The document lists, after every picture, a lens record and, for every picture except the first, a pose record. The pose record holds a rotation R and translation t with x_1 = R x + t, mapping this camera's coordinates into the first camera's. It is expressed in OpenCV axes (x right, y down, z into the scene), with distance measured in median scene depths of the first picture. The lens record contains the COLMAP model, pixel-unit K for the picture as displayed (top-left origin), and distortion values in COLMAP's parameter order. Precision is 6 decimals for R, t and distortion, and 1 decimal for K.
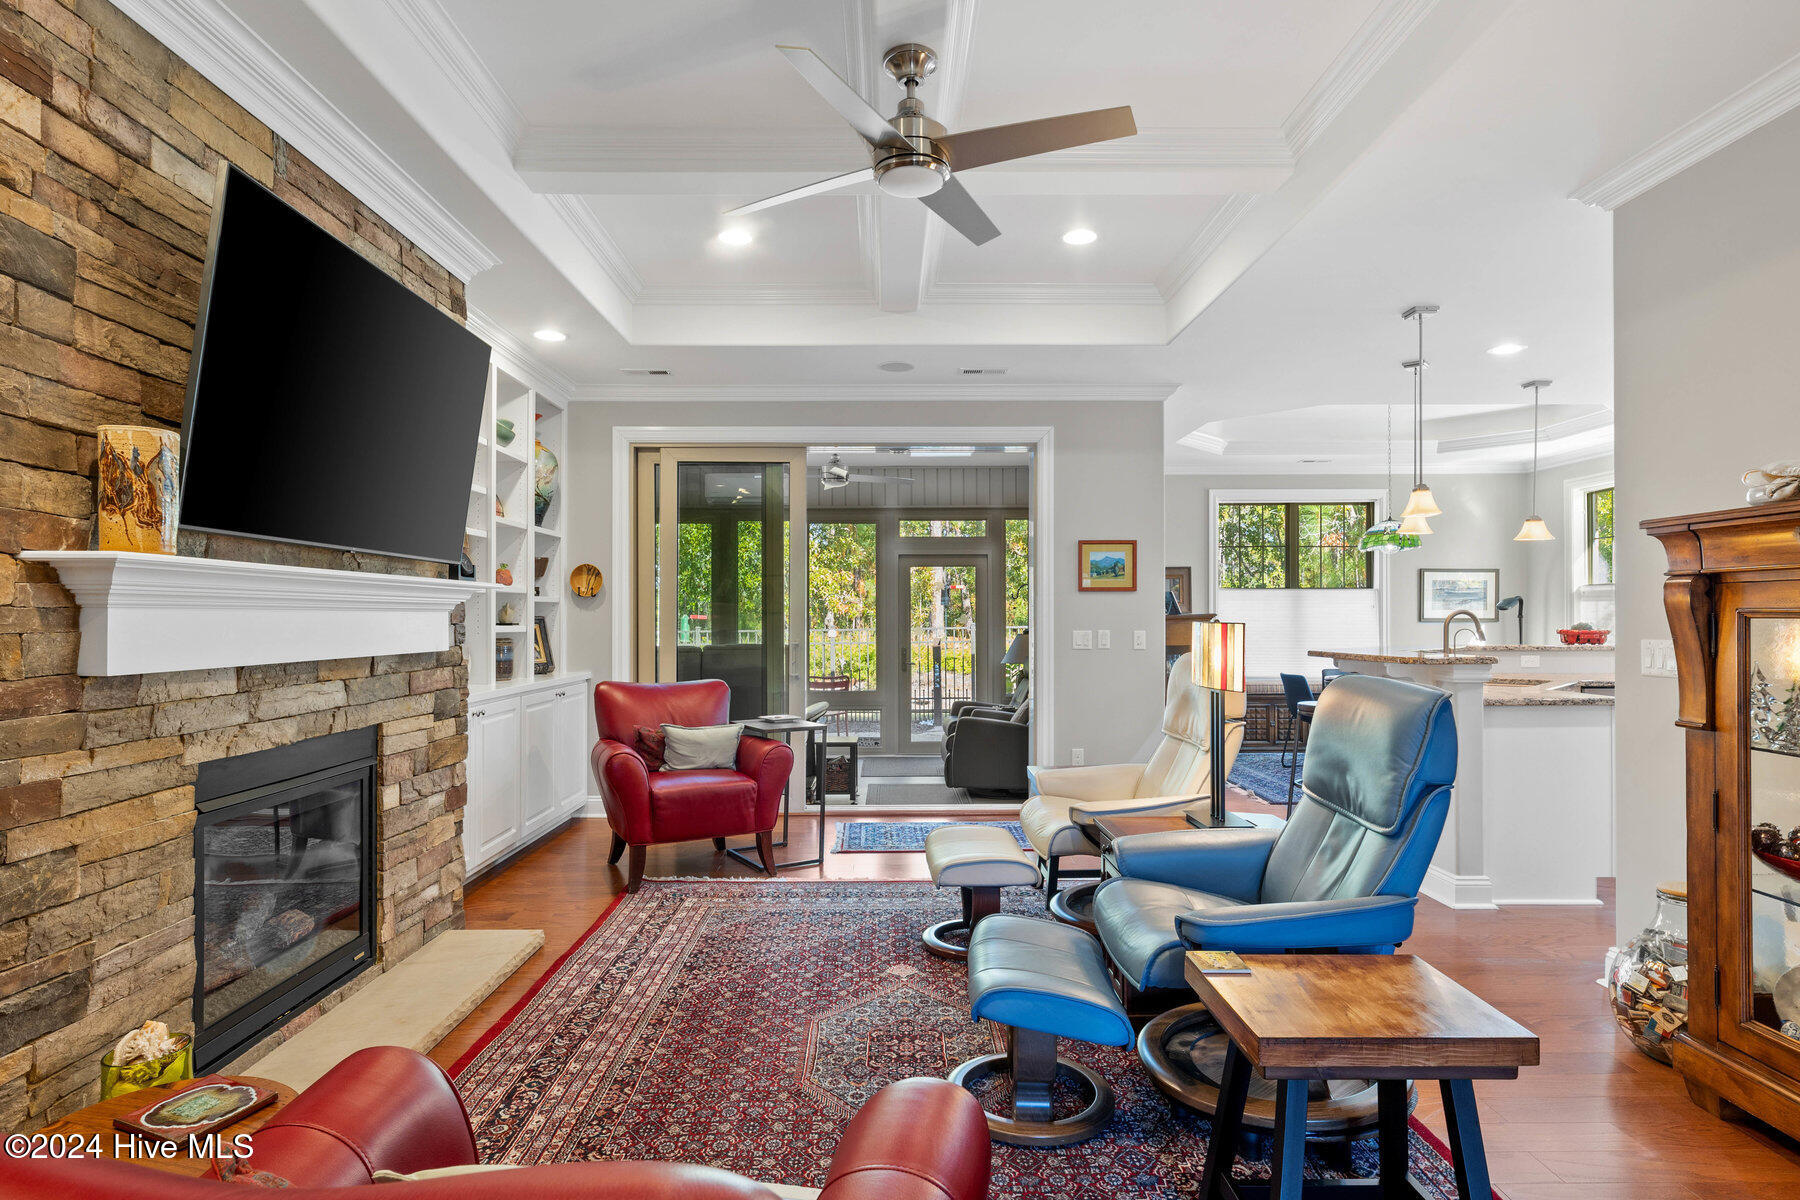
lens RADIAL K [[956.9, 0, 897.4], [0, 956.9, 616.9], [0, 0, 1]] dist [0.000072, -0.000141]
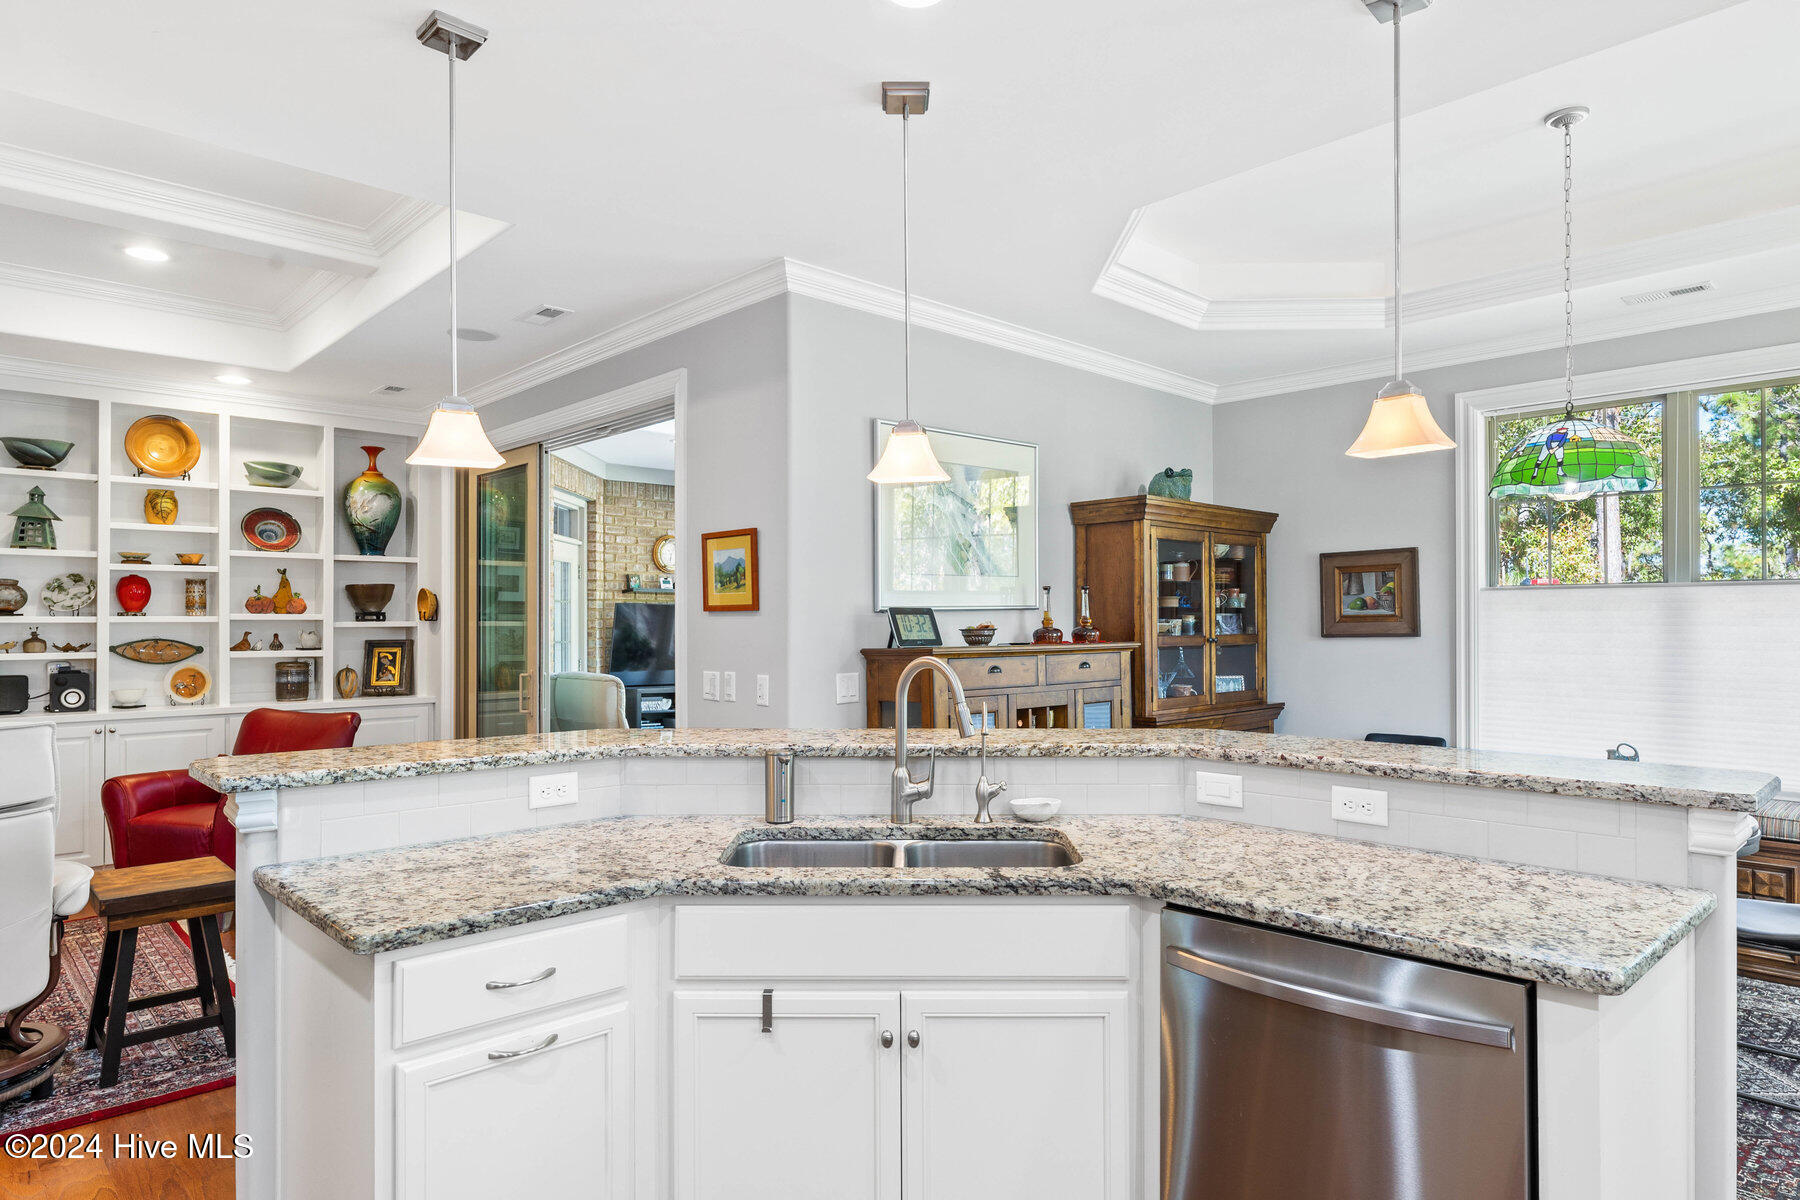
lens RADIAL K [[1065.4, 0, 882.3], [0, 1065.4, 608.5], [0, 0, 1]] dist [-0.004719, 0.000135]
pose [[0.683173, -0.009273, -0.730198, 1.219798], [0.002882, 0.999946, -0.010002, -0.032337], [0.730251, 0.004729, 0.683162, 0.898015]]
